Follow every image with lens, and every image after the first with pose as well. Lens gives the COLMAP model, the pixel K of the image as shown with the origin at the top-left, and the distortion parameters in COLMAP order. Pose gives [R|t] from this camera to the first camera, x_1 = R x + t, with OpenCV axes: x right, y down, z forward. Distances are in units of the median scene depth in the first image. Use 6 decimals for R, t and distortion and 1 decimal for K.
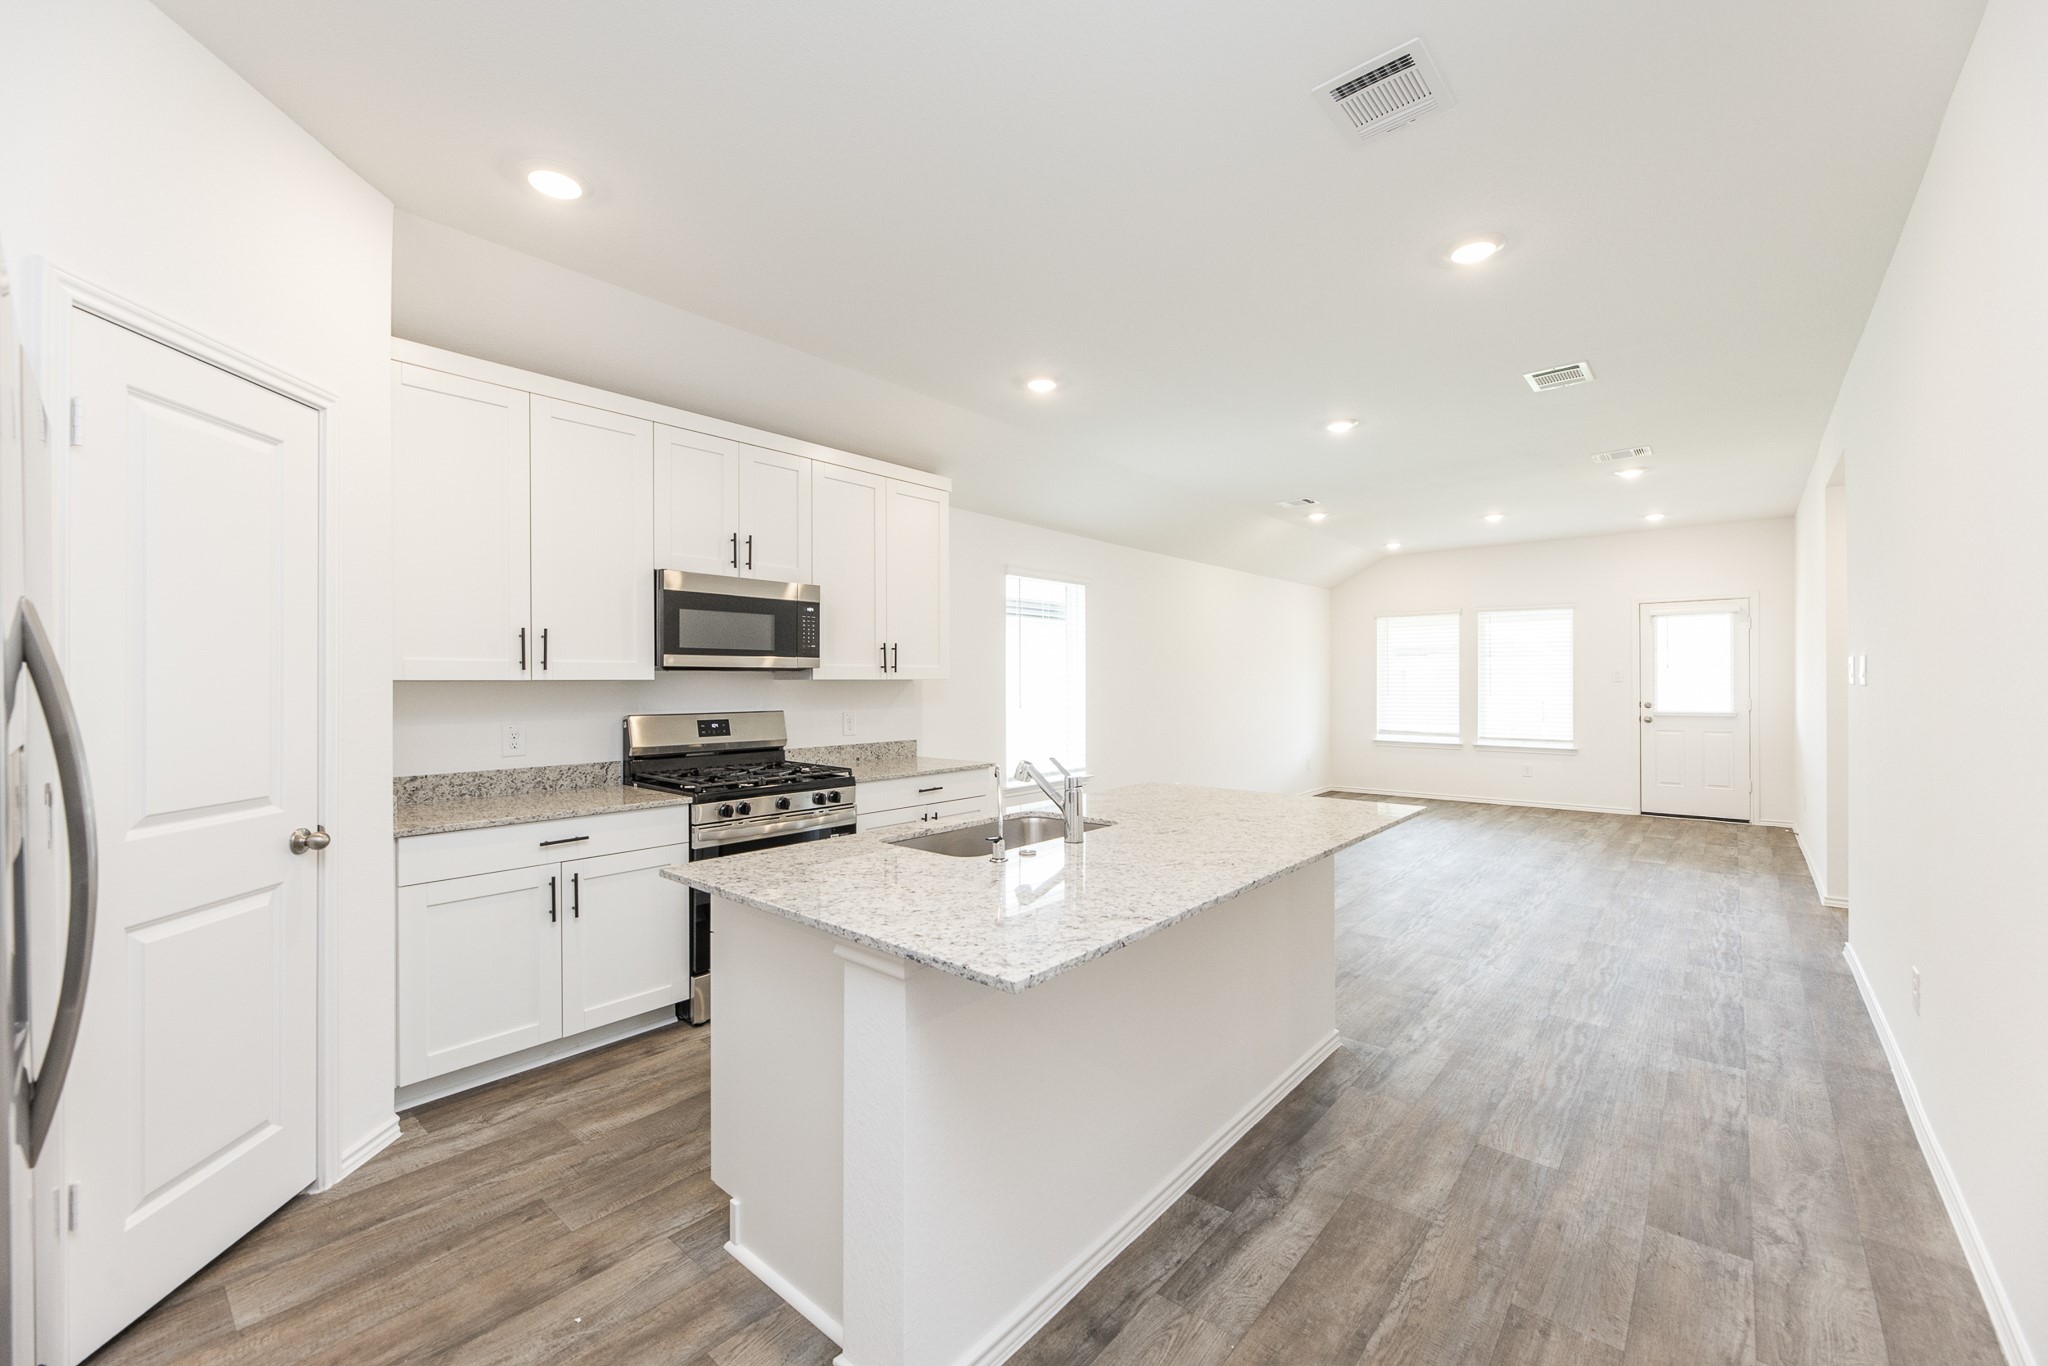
lens RADIAL K [[823.3, 0, 1034.3], [0, 823.3, 681.6], [0, 0, 1]] dist [-0.002075, -0.000096]
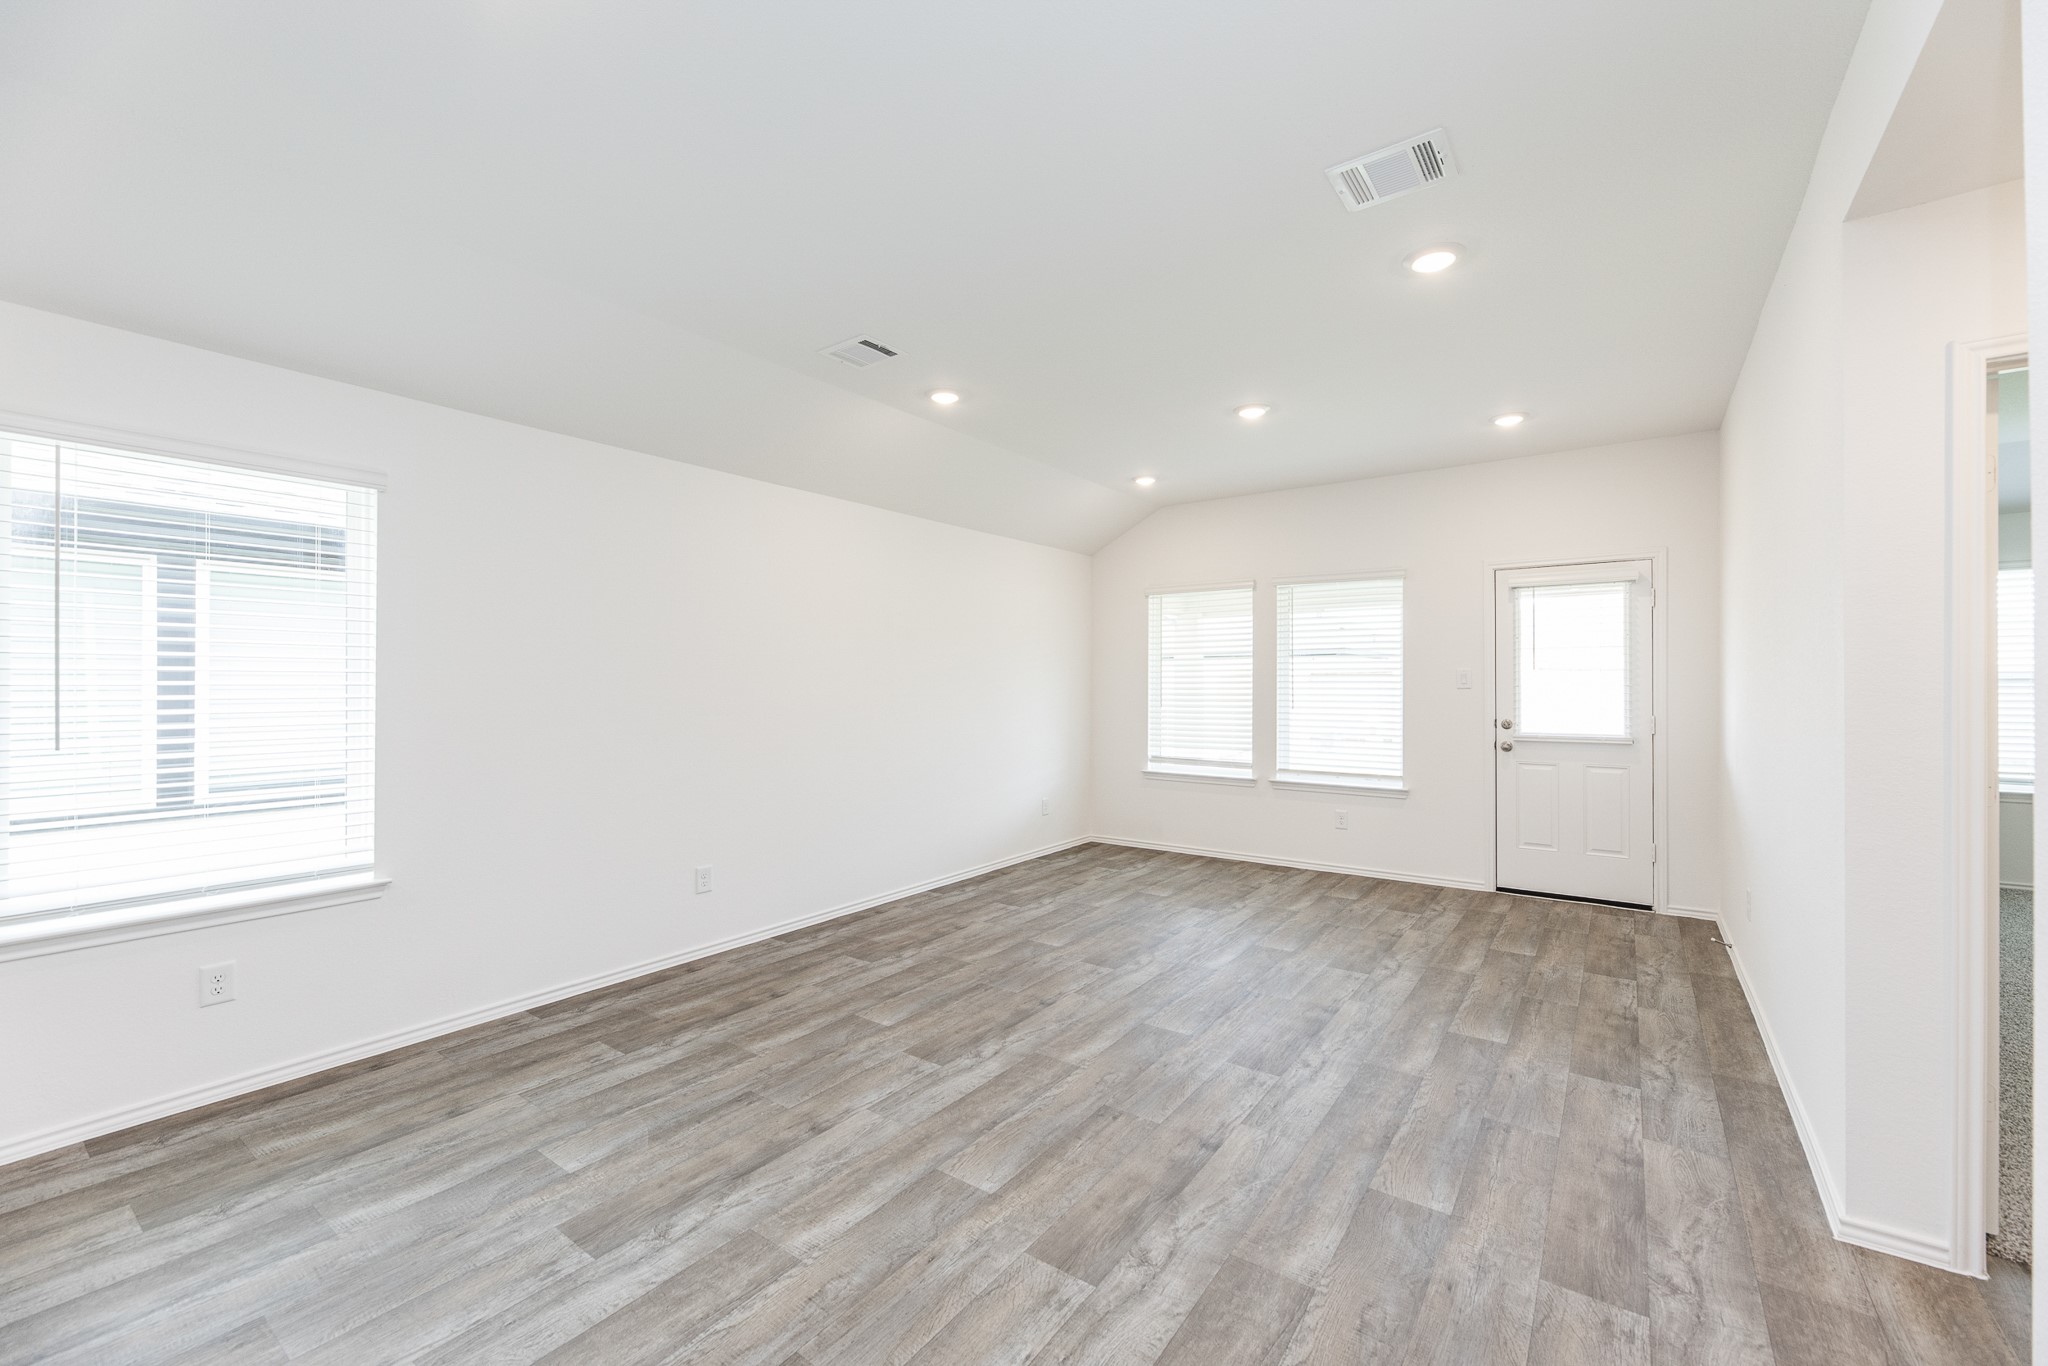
lens RADIAL K [[823.3, 0, 1034.3], [0, 823.3, 681.6], [0, 0, 1]] dist [-0.002075, -0.000096]
pose [[0.996795, 0.002554, 0.079951, 0.148700], [-0.002022, 0.999975, -0.006740, -0.000184], [-0.079967, 0.006557, 0.996776, 0.175535]]
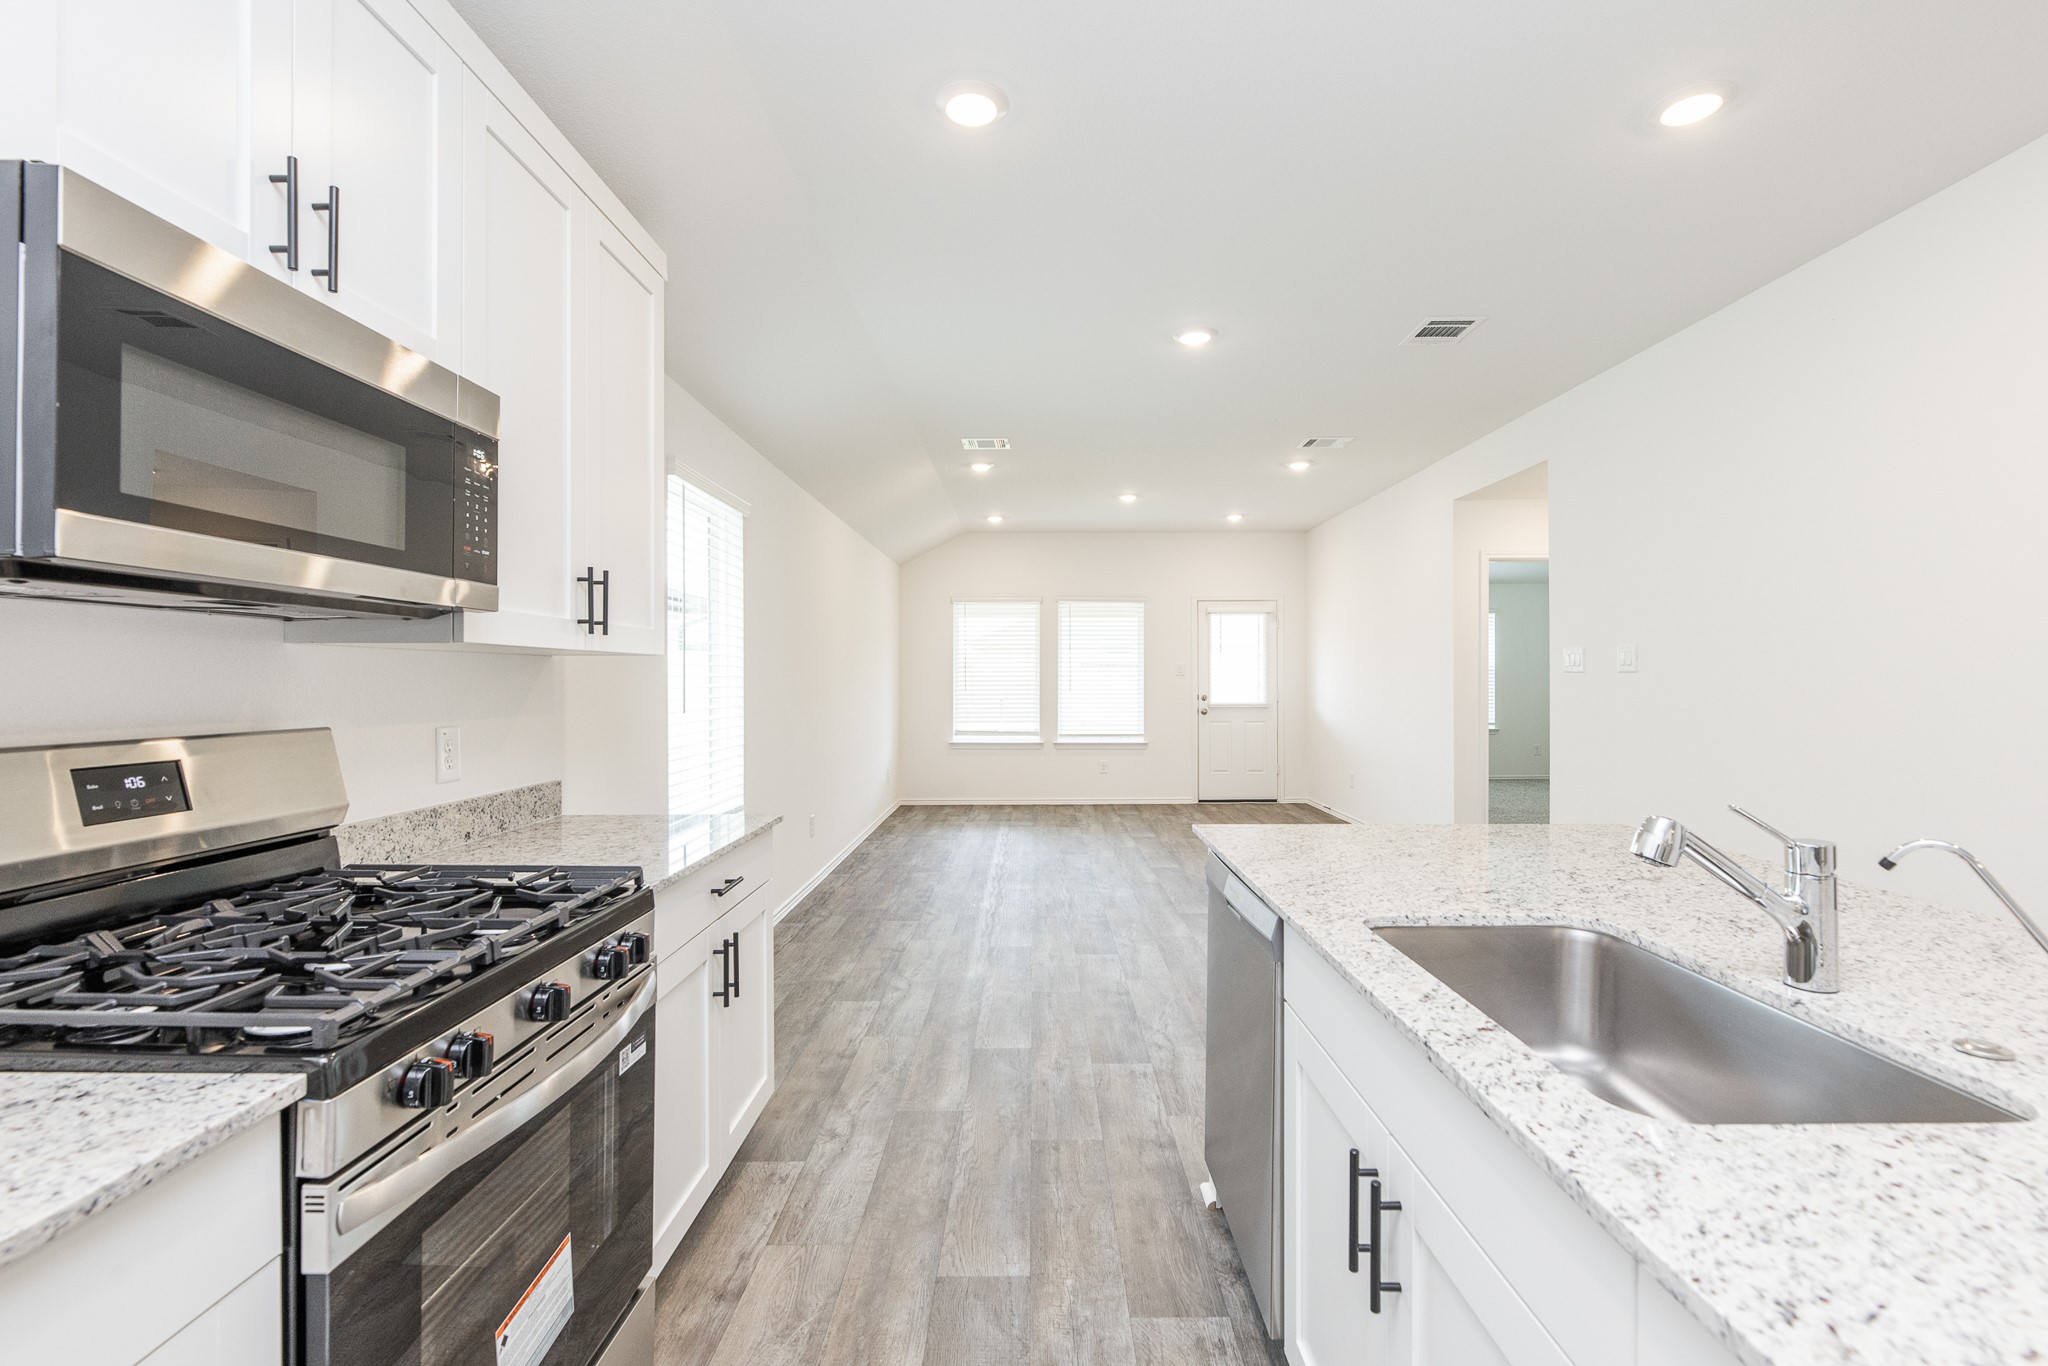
lens RADIAL K [[909.6, 0, 1038.1], [0, 909.6, 677.6], [0, 0, 1]] dist [-0.000805, 0.000084]
pose [[0.758364, 0.003166, 0.651823, -0.080194], [-0.000466, 0.999991, -0.004315, 0.003640], [-0.651831, 0.002968, 0.758359, 0.119992]]
